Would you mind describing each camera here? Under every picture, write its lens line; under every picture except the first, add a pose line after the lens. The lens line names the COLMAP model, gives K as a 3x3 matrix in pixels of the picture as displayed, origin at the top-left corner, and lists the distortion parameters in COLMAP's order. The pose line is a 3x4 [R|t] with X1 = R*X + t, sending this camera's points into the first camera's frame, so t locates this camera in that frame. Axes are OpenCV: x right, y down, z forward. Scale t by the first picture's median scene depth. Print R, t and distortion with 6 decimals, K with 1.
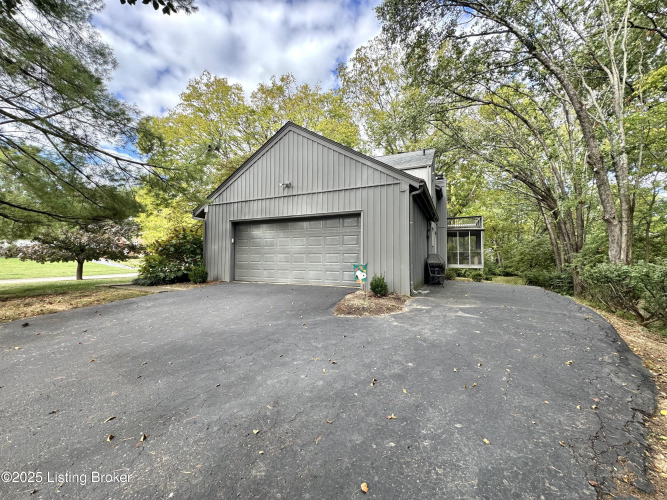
lens RADIAL K [[267.7, 0, 332.6], [0, 267.7, 249.4], [0, 0, 1]] dist [-0.004151, 0.000563]
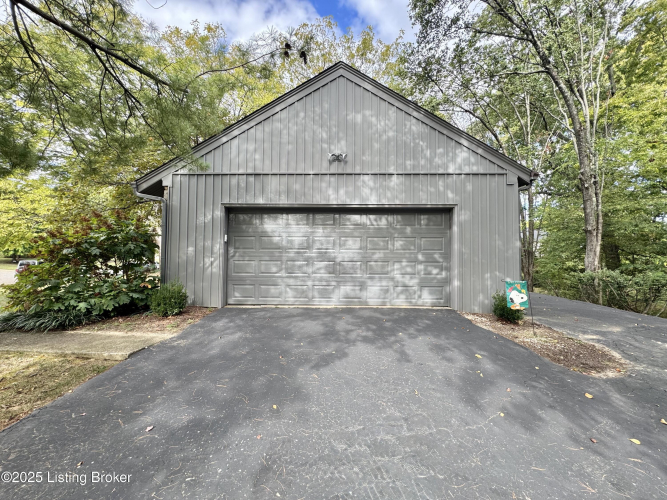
lens RADIAL K [[267.7, 0, 332.6], [0, 267.7, 249.4], [0, 0, 1]] dist [-0.004151, 0.000563]
pose [[0.917746, 0.016234, 0.396836, -0.409276], [-0.018815, 0.999820, 0.002614, -0.013455], [-0.396722, -0.009865, 0.917886, 0.370685]]
